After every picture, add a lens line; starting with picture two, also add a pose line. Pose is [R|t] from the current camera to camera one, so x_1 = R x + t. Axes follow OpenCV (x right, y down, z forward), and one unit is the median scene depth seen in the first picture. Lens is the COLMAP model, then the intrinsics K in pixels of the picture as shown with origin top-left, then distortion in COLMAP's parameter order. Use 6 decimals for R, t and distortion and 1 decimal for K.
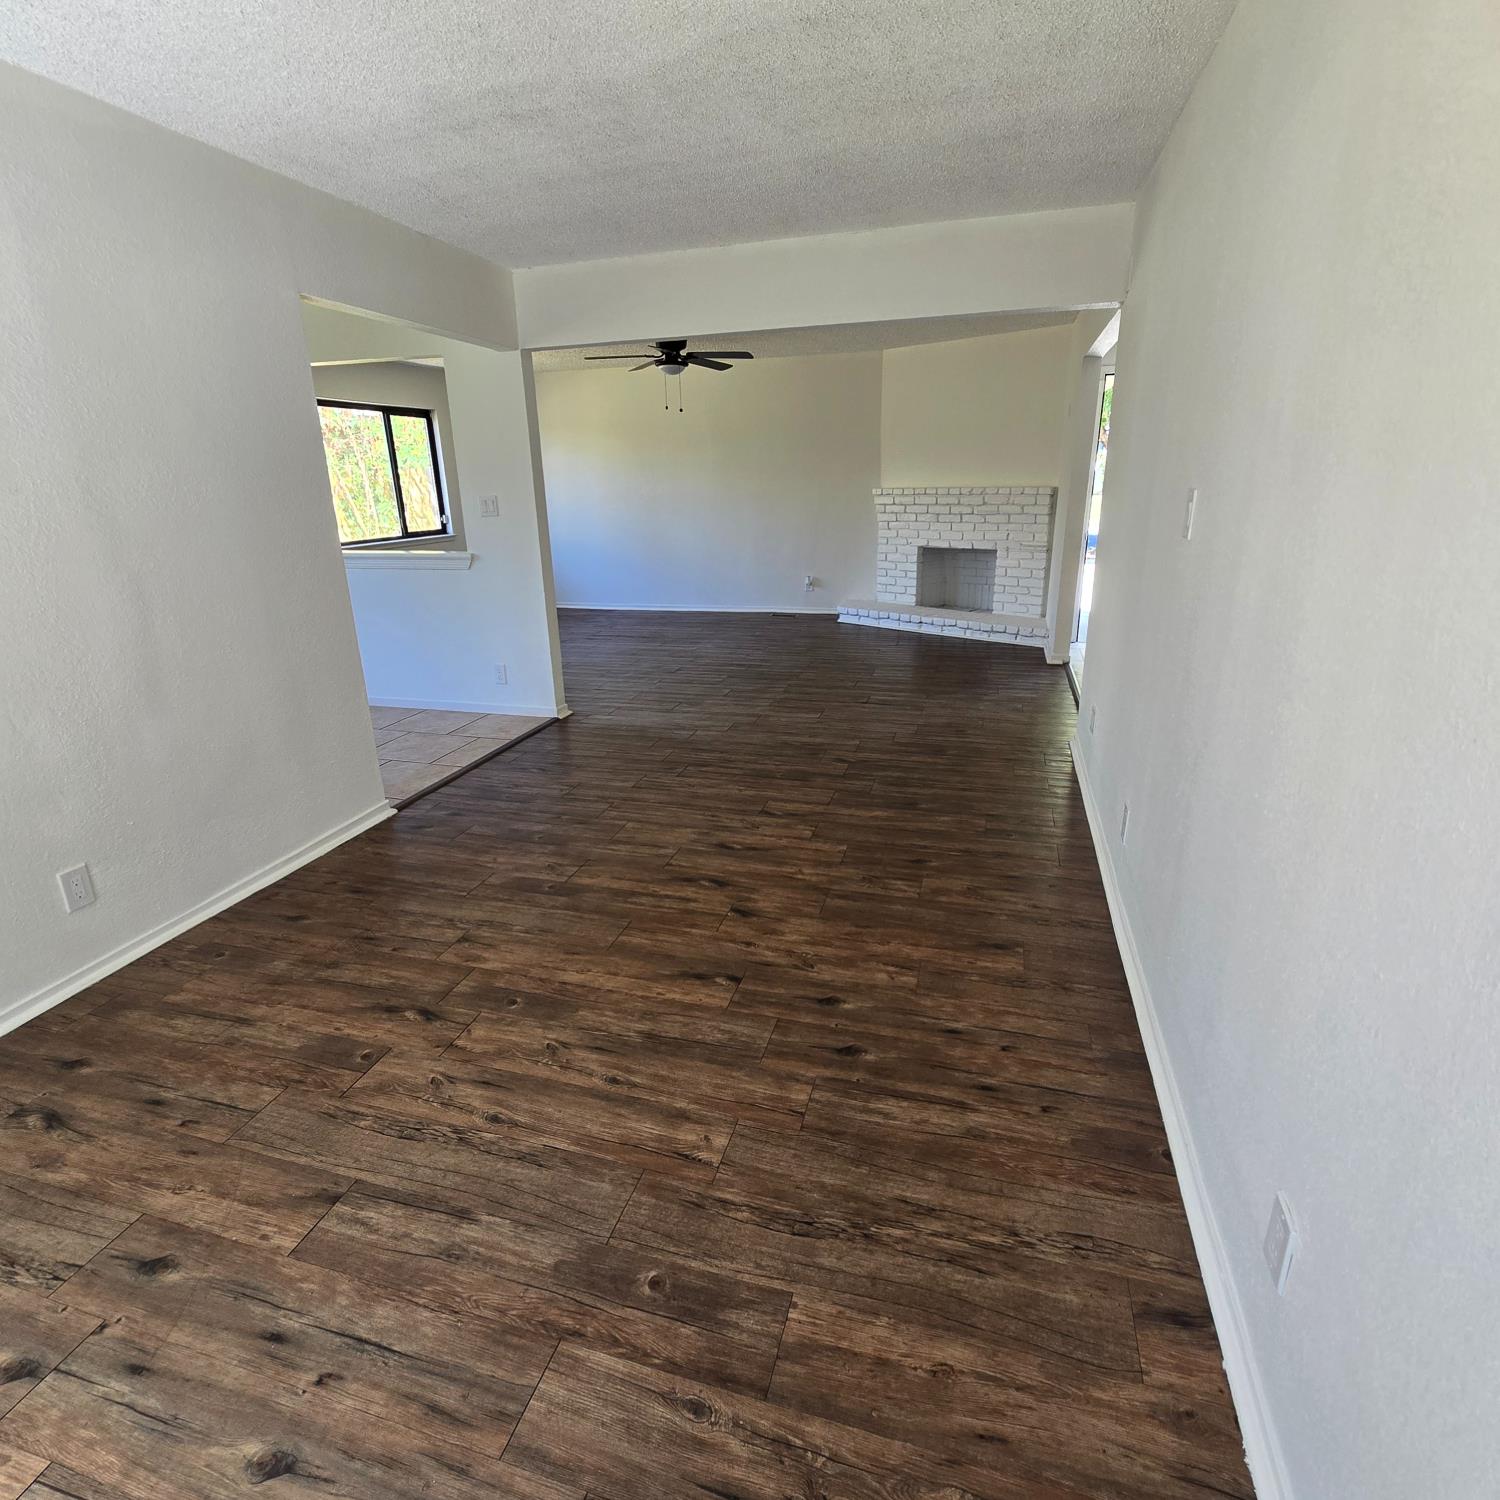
lens RADIAL K [[820.3, 0, 761.5], [0, 820.3, 753.0], [0, 0, 1]] dist [-0.003760, -0.000825]
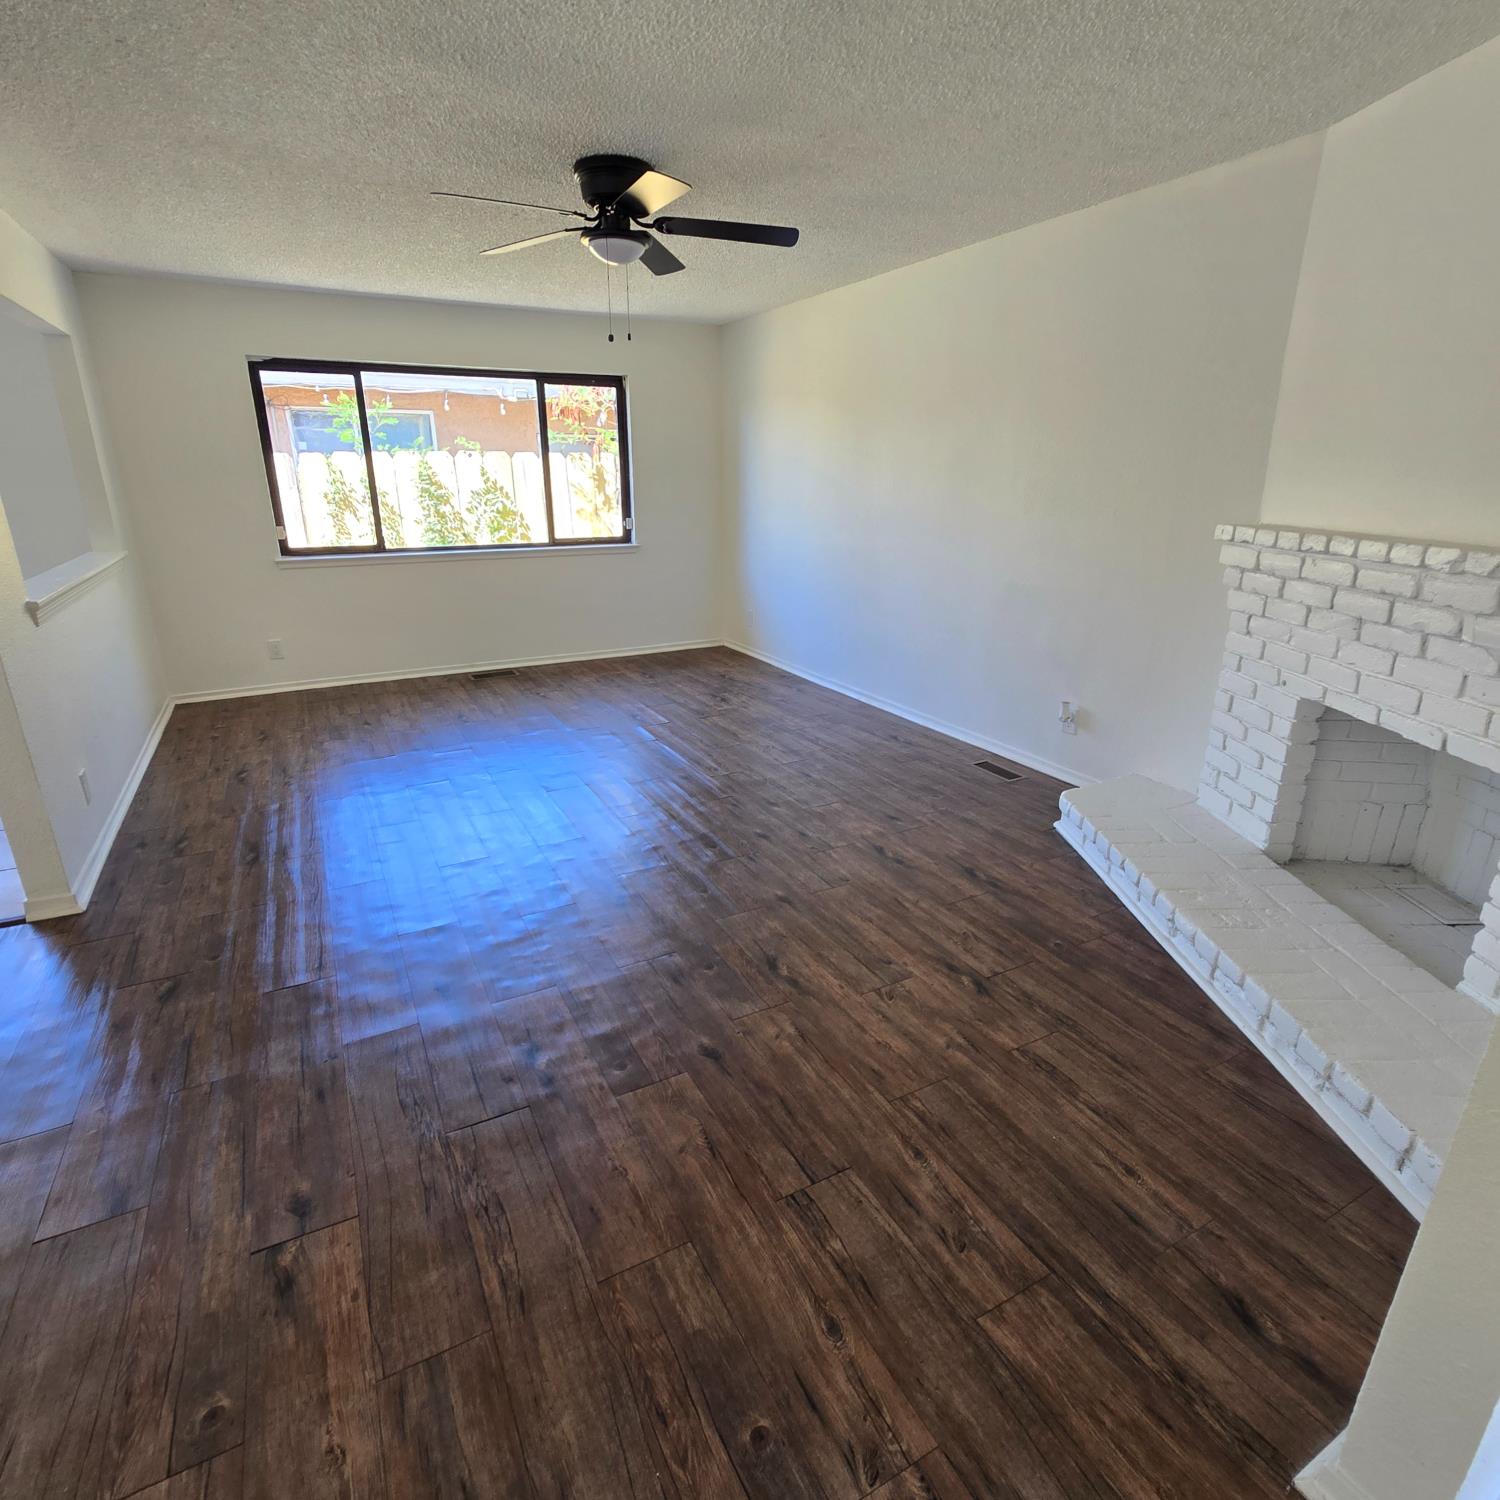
lens RADIAL K [[820.3, 0, 752.4], [0, 820.3, 752.6], [0, 0, 1]] dist [-0.003760, -0.000825]
pose [[0.699749, 0.253512, -0.667894, 0.261285], [-0.247185, 0.963089, 0.106584, -0.205924], [0.670261, 0.090511, 0.736585, 0.582823]]
